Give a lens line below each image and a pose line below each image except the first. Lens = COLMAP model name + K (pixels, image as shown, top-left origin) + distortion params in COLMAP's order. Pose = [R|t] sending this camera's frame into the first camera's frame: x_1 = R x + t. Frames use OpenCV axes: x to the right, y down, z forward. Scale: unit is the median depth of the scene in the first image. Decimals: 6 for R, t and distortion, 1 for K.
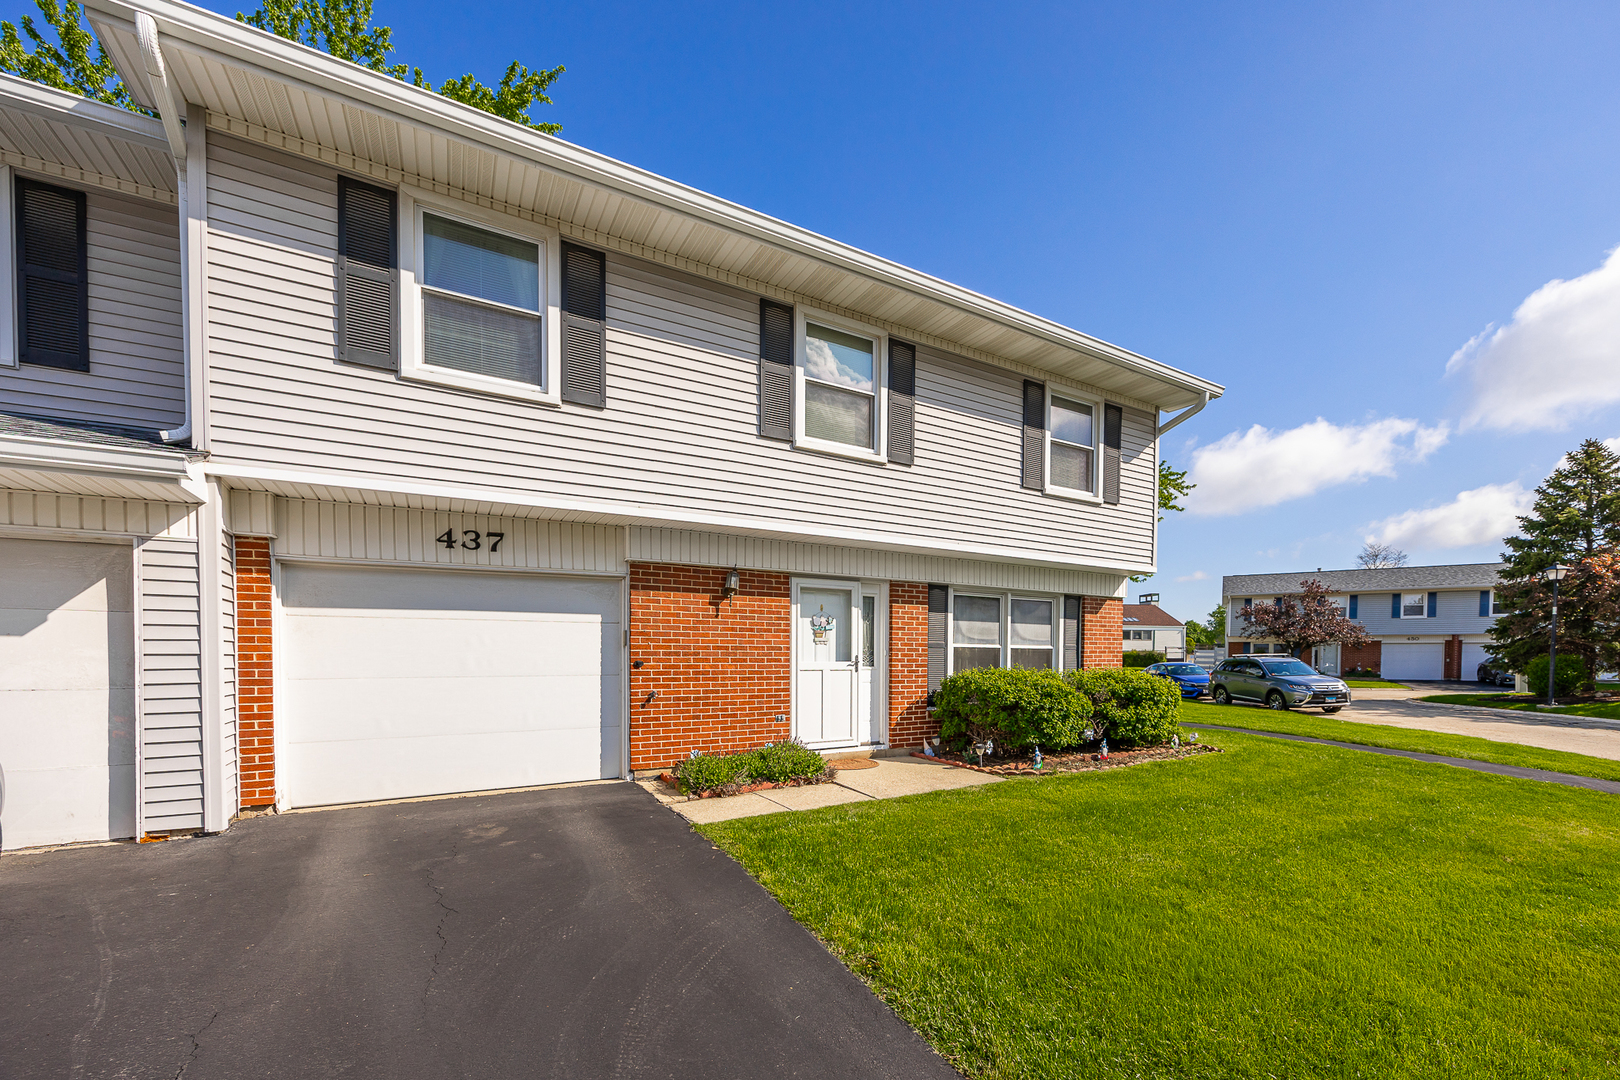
lens RADIAL K [[650.5, 0, 812.8], [0, 650.5, 577.5], [0, 0, 1]] dist [0.002841, 0.000140]
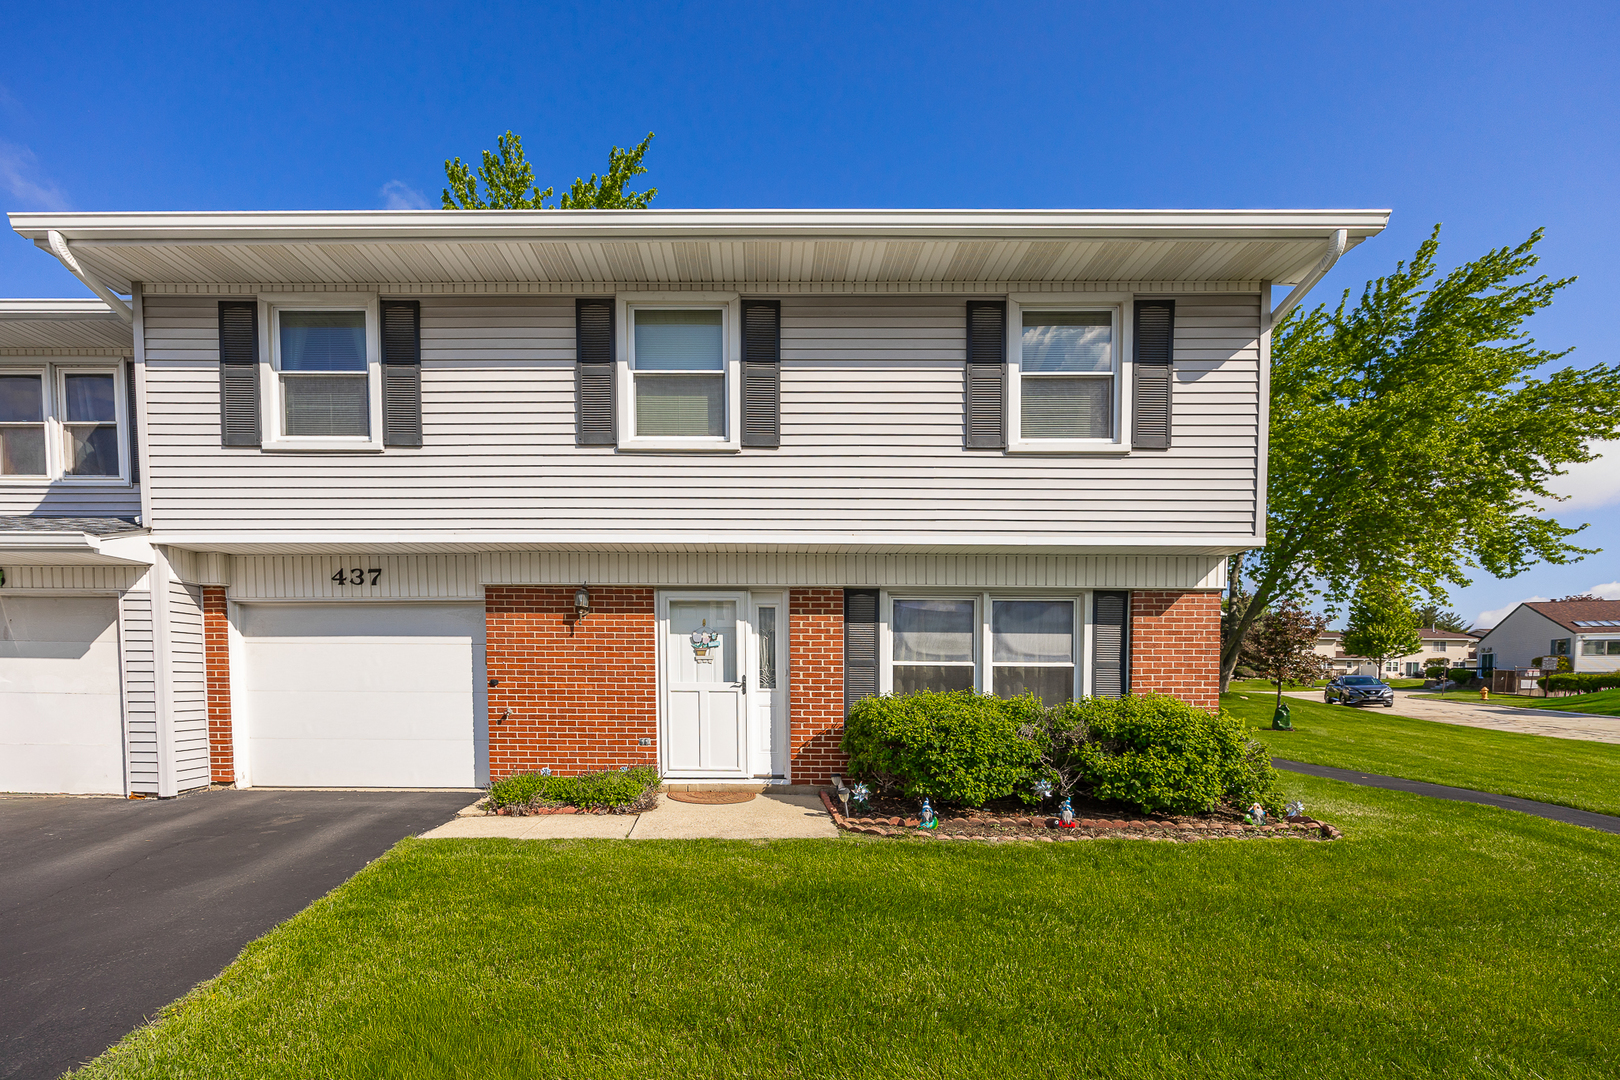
lens RADIAL K [[628.1, 0, 752.1], [0, 628.1, 622.9], [0, 0, 1]] dist [-0.001582, 0.000051]
pose [[0.863292, -0.042024, -0.502952, 0.528401], [0.055750, 0.998369, 0.012274, 0.041288], [0.501616, -0.038635, 0.864227, 0.290223]]
